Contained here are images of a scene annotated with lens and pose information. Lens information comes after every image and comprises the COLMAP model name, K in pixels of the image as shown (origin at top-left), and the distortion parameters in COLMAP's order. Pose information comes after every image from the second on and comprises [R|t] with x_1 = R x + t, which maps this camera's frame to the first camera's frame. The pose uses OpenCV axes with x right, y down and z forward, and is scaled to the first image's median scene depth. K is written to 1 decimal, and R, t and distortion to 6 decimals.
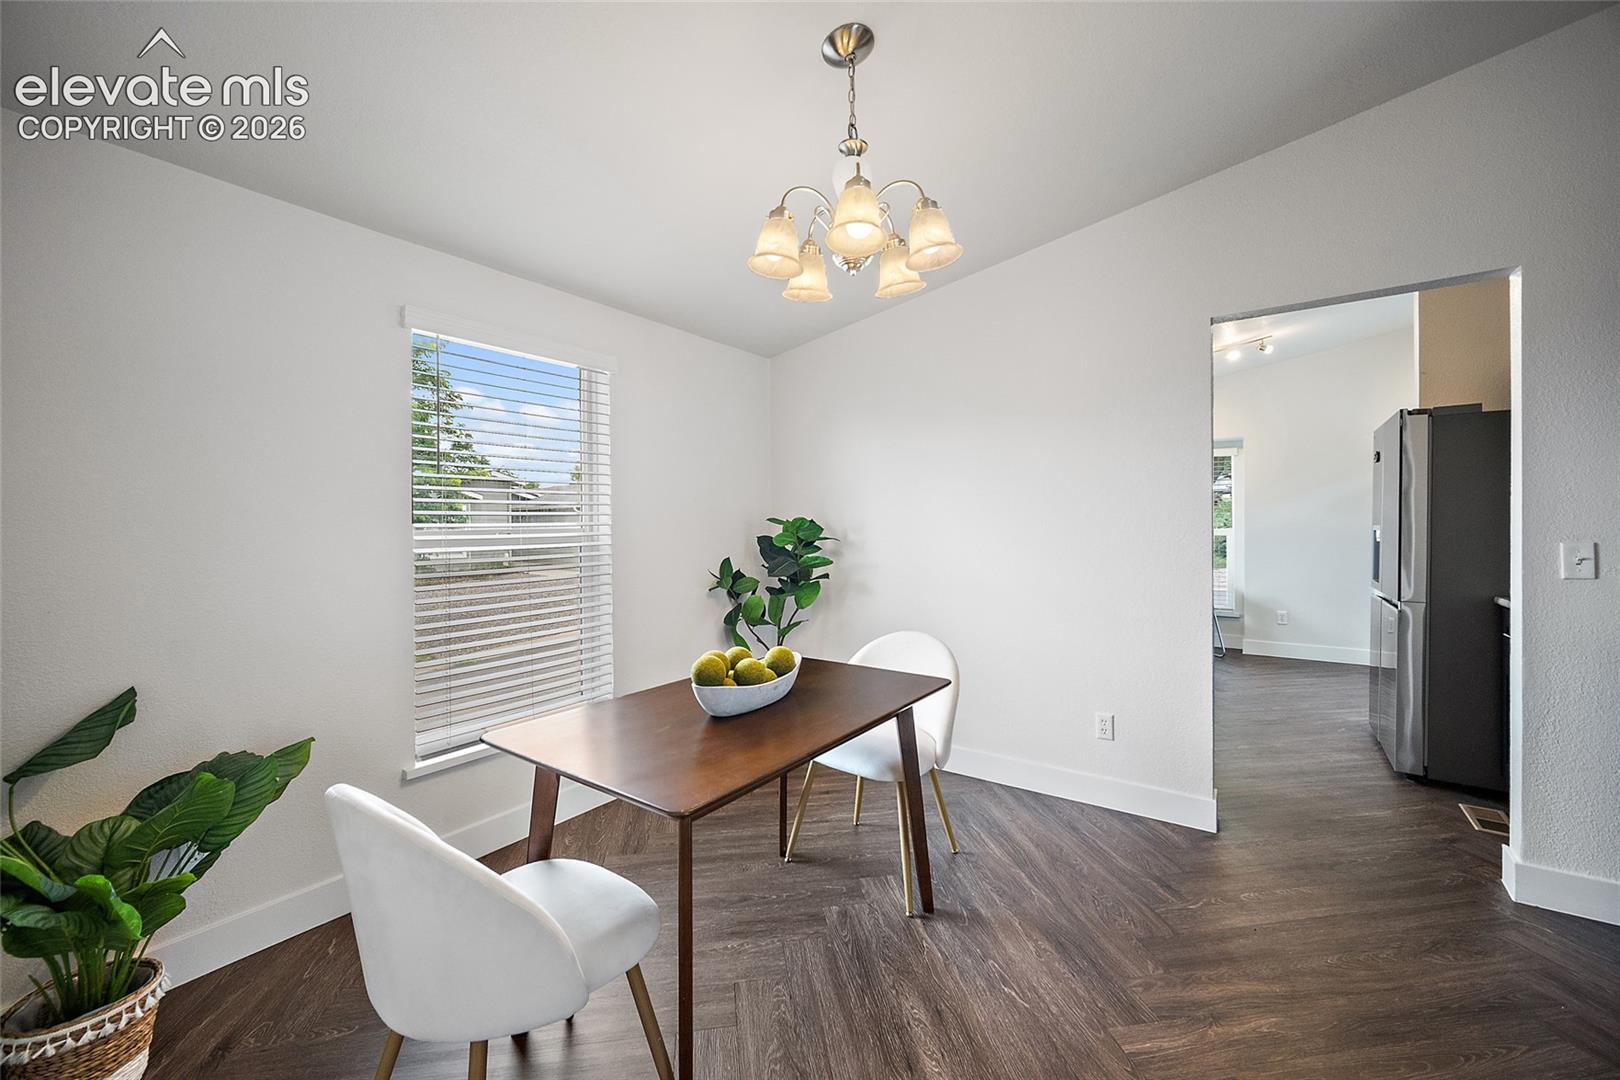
lens RADIAL K [[624.3, 0, 804.1], [0, 624.3, 532.2], [0, 0, 1]] dist [-0.000534, 0.000053]
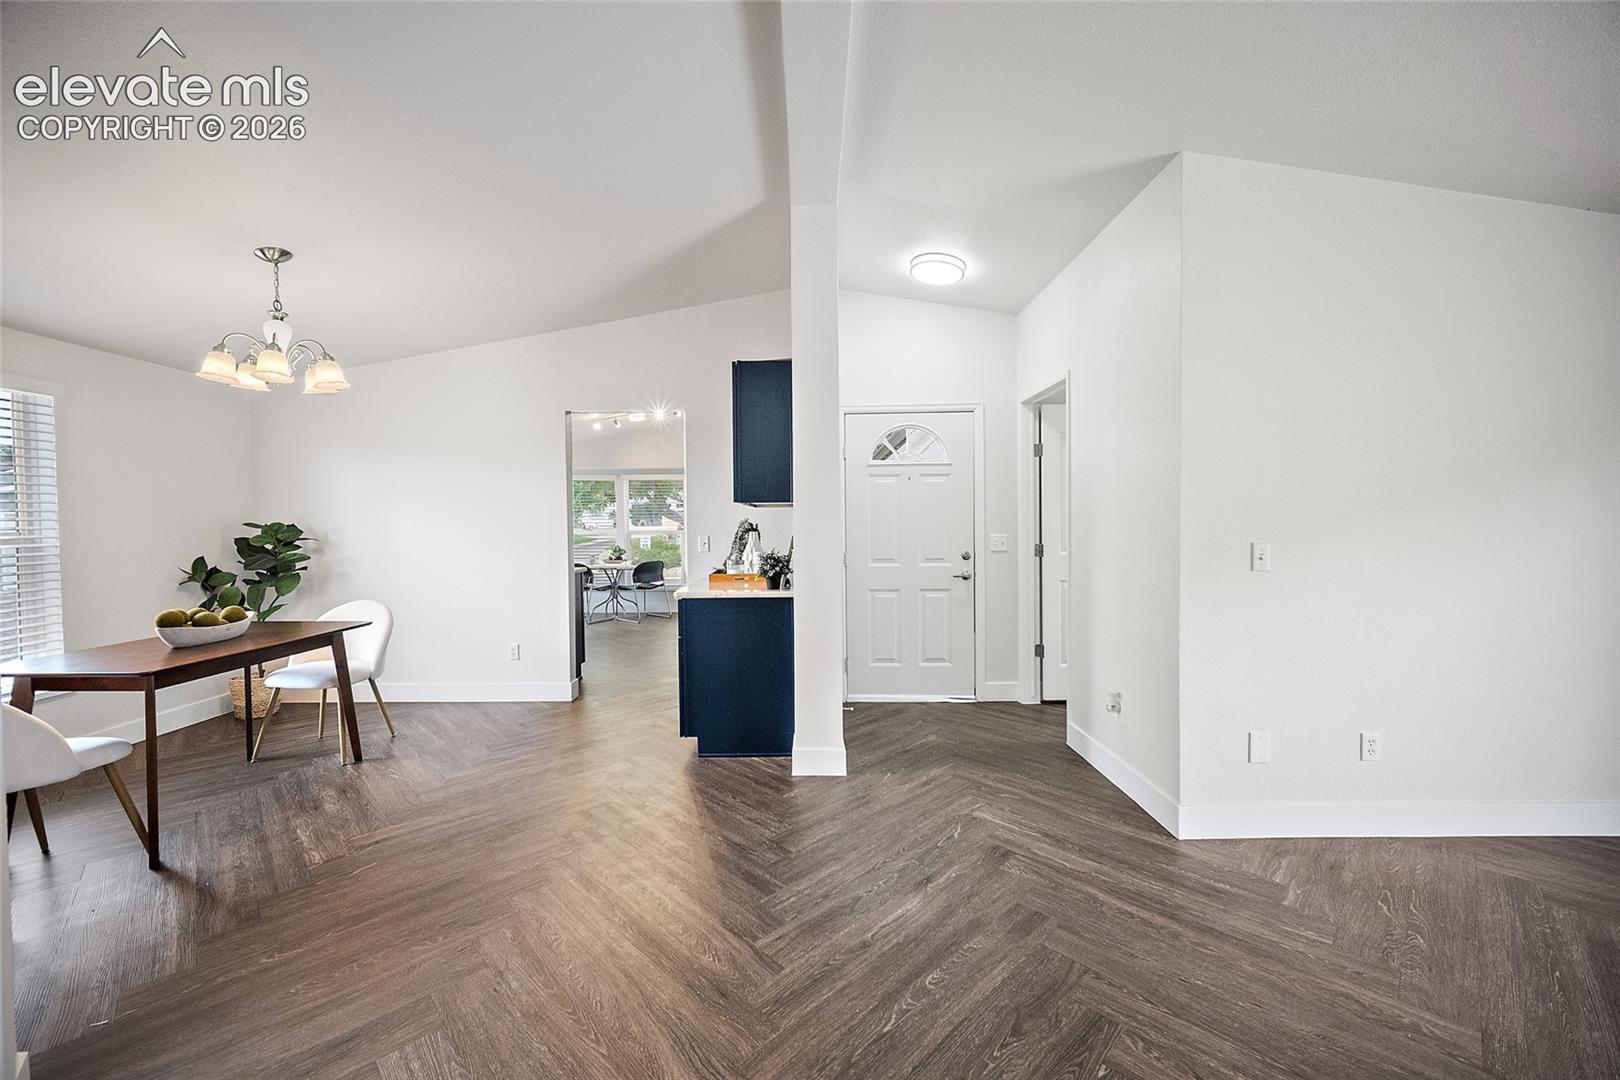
lens RADIAL K [[637.8, 0, 810.0], [0, 637.8, 540.0], [0, 0, 1]] dist [-0.004606, -0.000063]
pose [[0.817829, -0.012870, 0.575317, 0.144332], [0.006722, 0.999895, 0.012813, 0.002554], [-0.575421, -0.006611, 0.817830, -0.720474]]
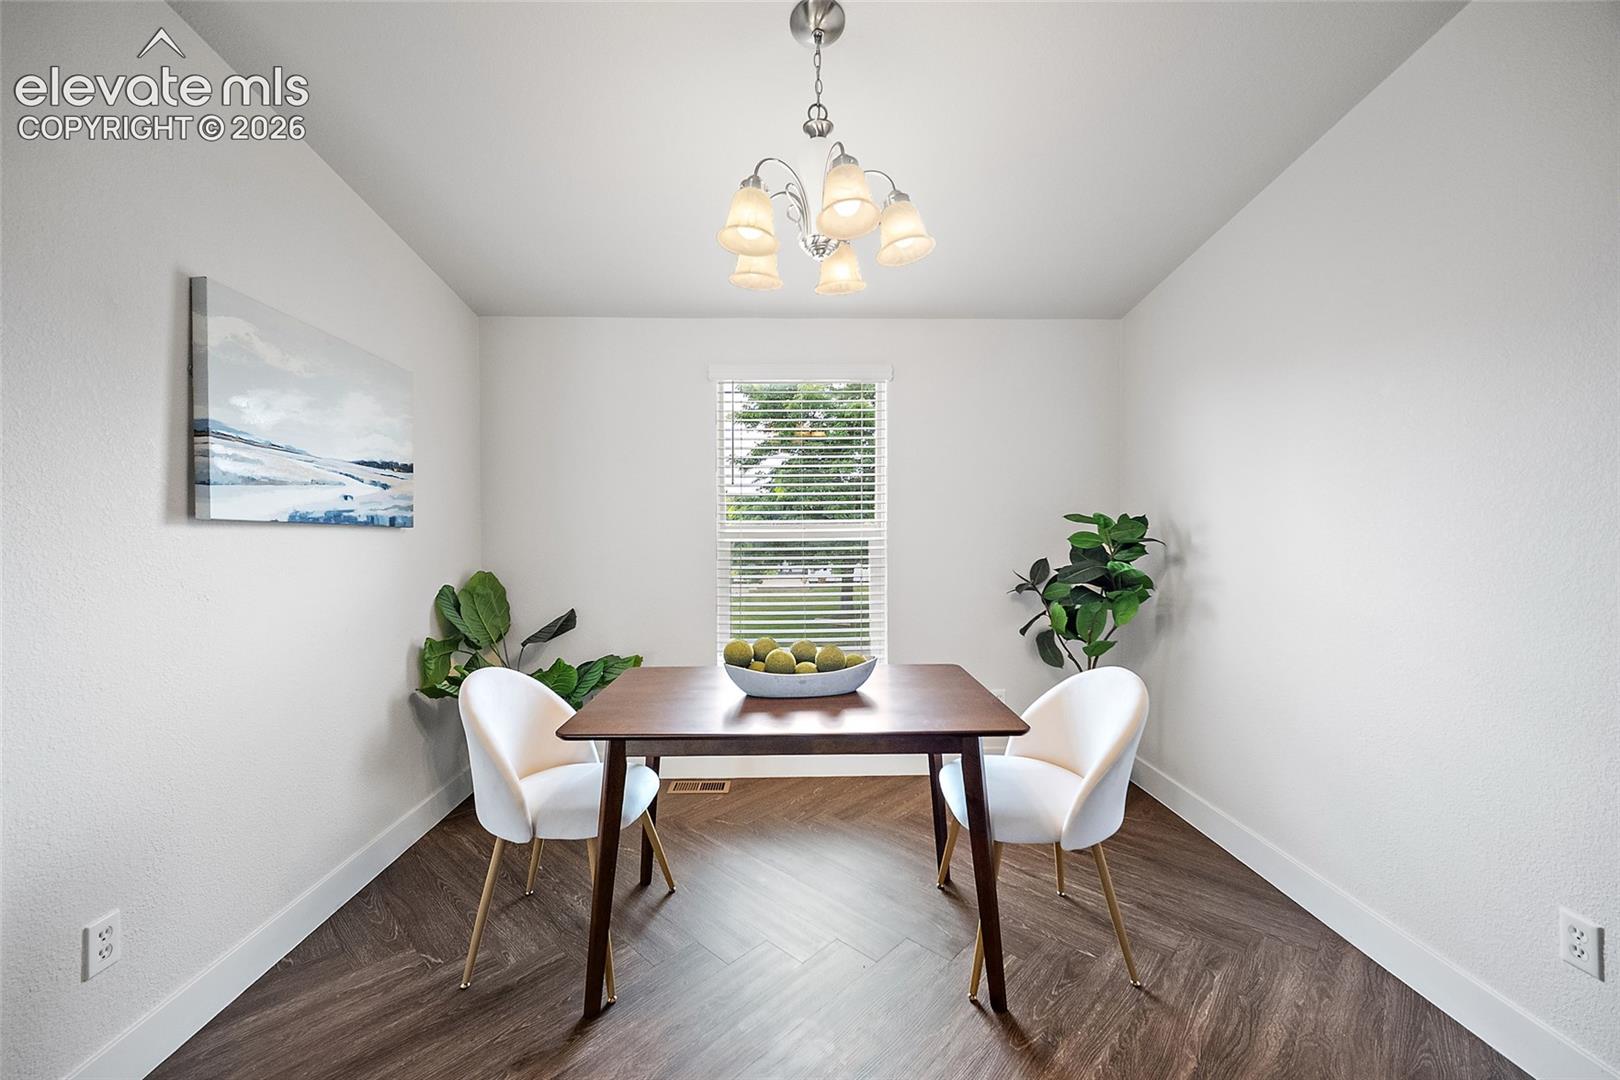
lens RADIAL K [[637.8, 0, 810.0], [0, 637.8, 540.0], [0, 0, 1]] dist [-0.004606, -0.000063]
pose [[0.612544, 0.027466, -0.789959, 0.443633], [-0.009862, 0.999584, 0.027107, -0.008436], [0.790375, -0.008814, 0.612560, 0.205443]]
